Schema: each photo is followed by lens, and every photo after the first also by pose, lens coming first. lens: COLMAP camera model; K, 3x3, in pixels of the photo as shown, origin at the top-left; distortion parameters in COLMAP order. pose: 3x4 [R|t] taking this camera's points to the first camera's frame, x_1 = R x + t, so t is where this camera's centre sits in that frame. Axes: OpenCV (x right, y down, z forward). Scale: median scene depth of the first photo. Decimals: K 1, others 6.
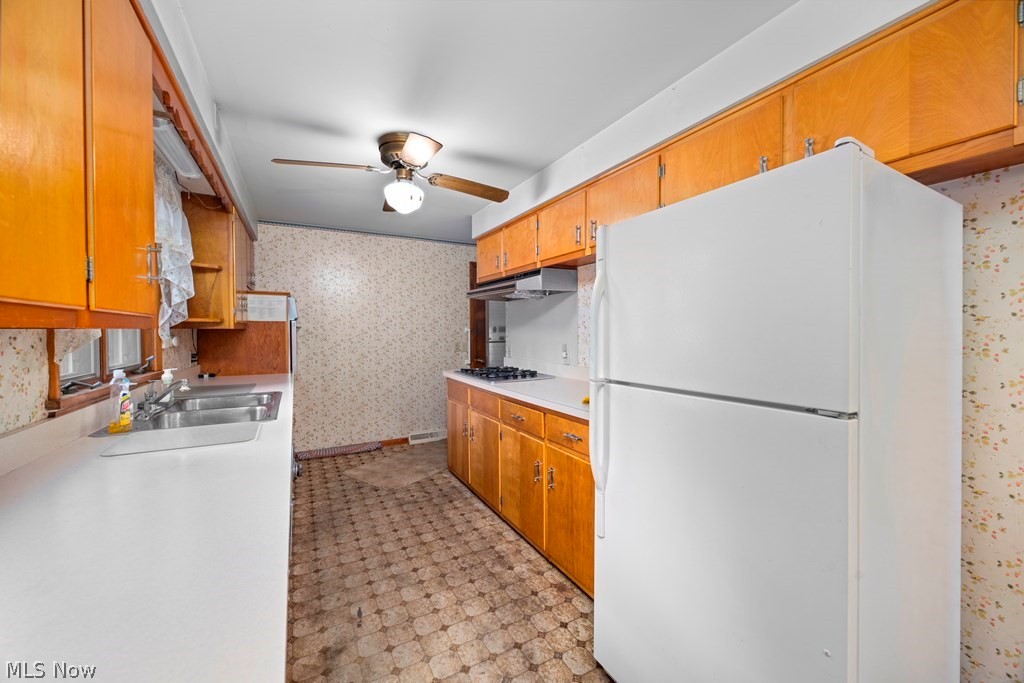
lens RADIAL K [[388.8, 0, 511.3], [0, 388.8, 336.9], [0, 0, 1]] dist [-0.006139, -0.000765]
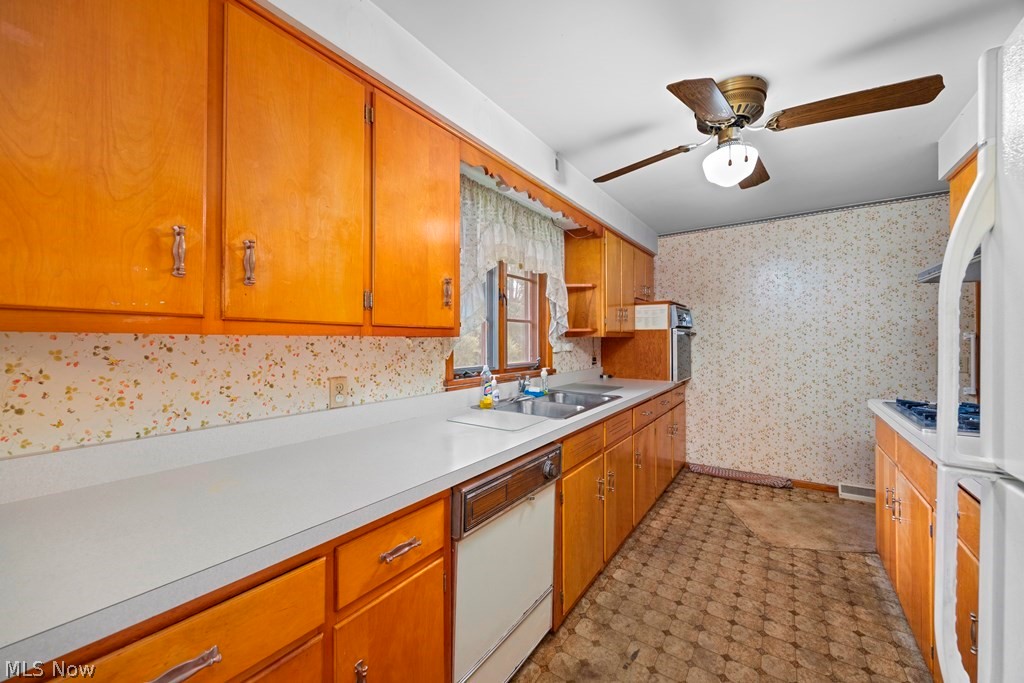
lens RADIAL K [[388.8, 0, 509.6], [0, 388.8, 340.2], [0, 0, 1]] dist [-0.006139, -0.000765]
pose [[0.437581, -0.000021, -0.899179, 0.202458], [-0.012082, 0.999910, -0.005903, -0.001102], [0.899098, 0.013447, 0.437541, 0.246833]]
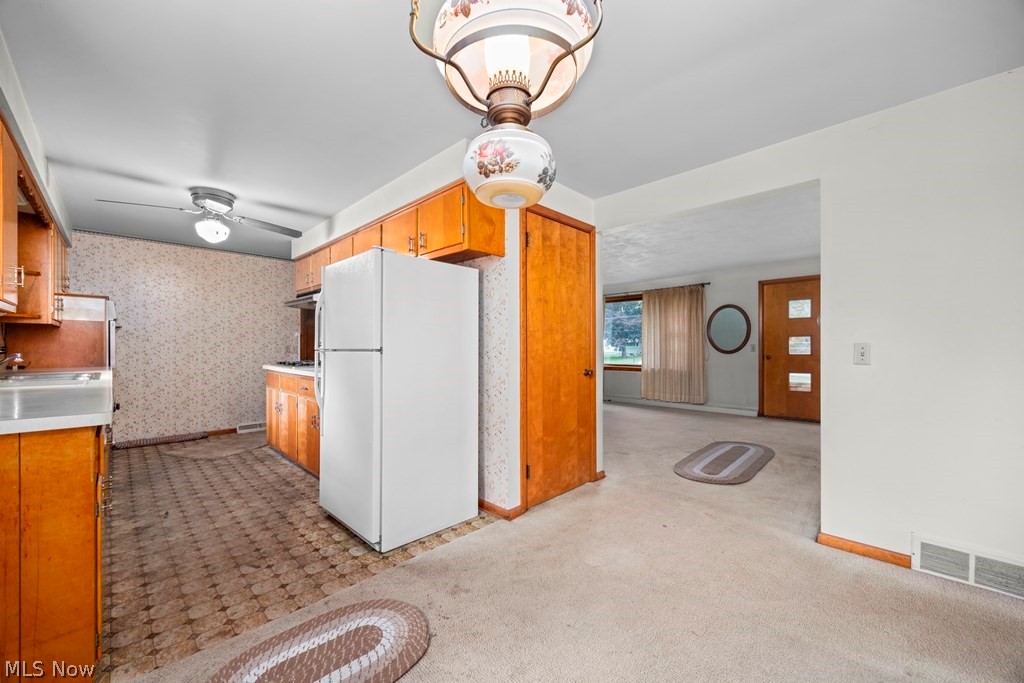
lens RADIAL K [[388.8, 0, 511.9], [0, 388.8, 348.3], [0, 0, 1]] dist [-0.006139, -0.000765]
pose [[0.956871, 0.003019, 0.290497, 0.317245], [0.000678, 0.999920, -0.012627, 0.072751], [-0.290512, 0.012279, 0.956793, -0.579706]]
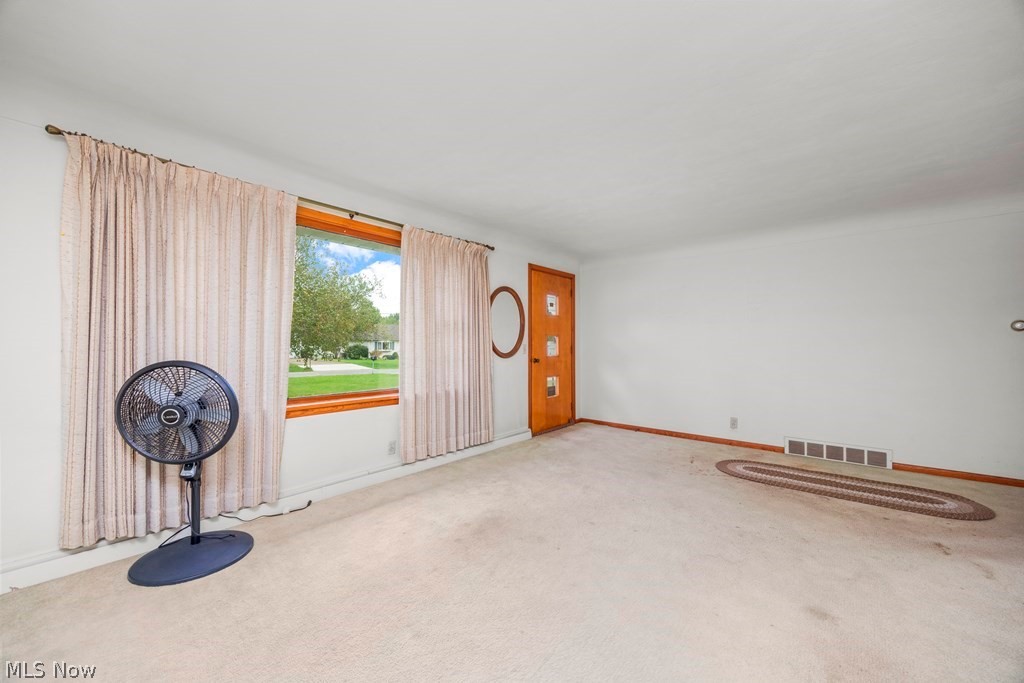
lens RADIAL K [[388.8, 0, 509.8], [0, 388.8, 342.8], [0, 0, 1]] dist [-0.006139, -0.000765]
pose [[-0.345279, 0.011513, 0.938430, 0.760912], [0.020203, 0.999784, -0.004832, 0.018523], [-0.938283, 0.017290, -0.345437, 2.075371]]
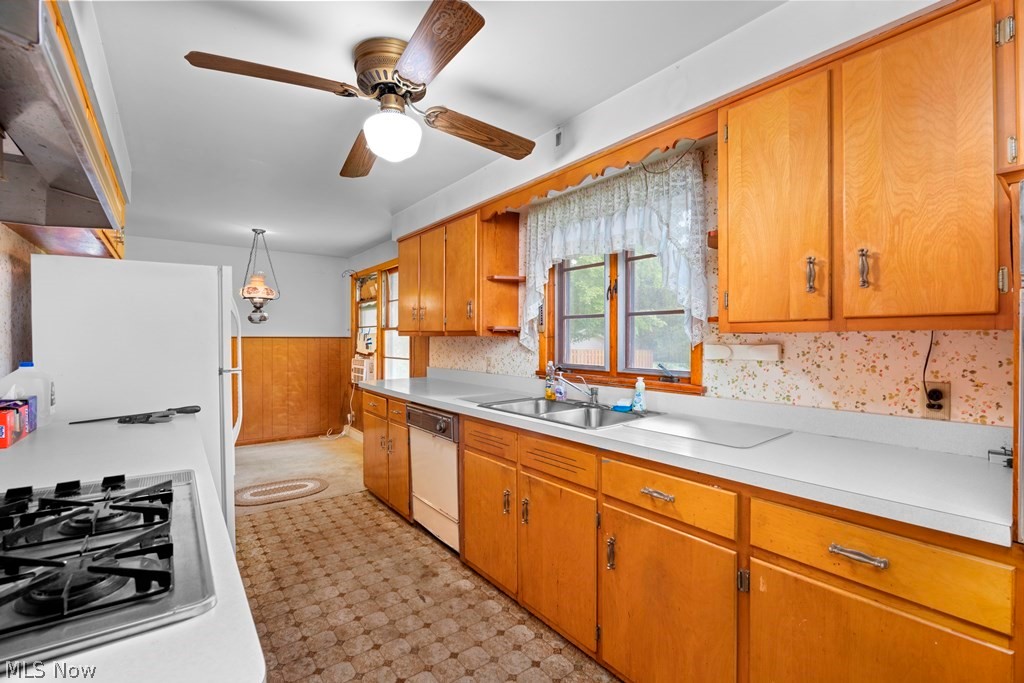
lens RADIAL K [[444.3, 0, 509.7], [0, 444.3, 339.8], [0, 0, 1]] dist [-0.013459, -0.000027]
pose [[-0.988843, 0.002626, -0.148938, -0.324522], [-0.000251, 0.999814, 0.019295, -0.022956], [0.148961, 0.019117, -0.988658, 1.613665]]
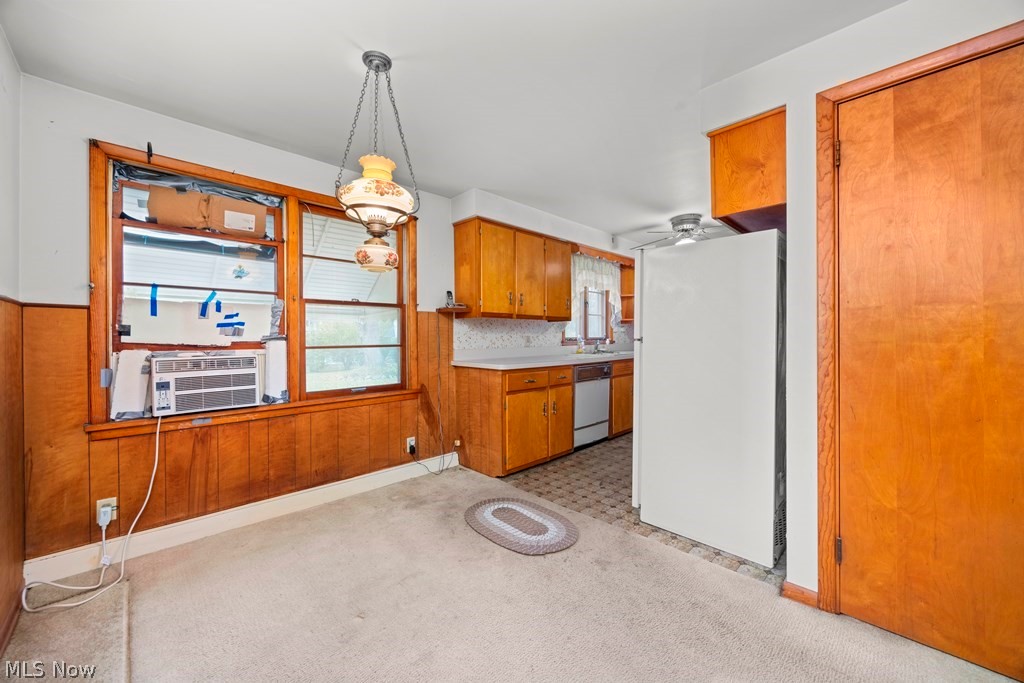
lens RADIAL K [[388.8, 0, 515.1], [0, 388.8, 338.7], [0, 0, 1]] dist [-0.006139, -0.000765]
pose [[0.274893, 0.006671, -0.961452, 1.130305], [-0.010625, 0.999936, 0.003900, 0.062501], [0.961416, 0.009143, 0.274947, -0.239233]]
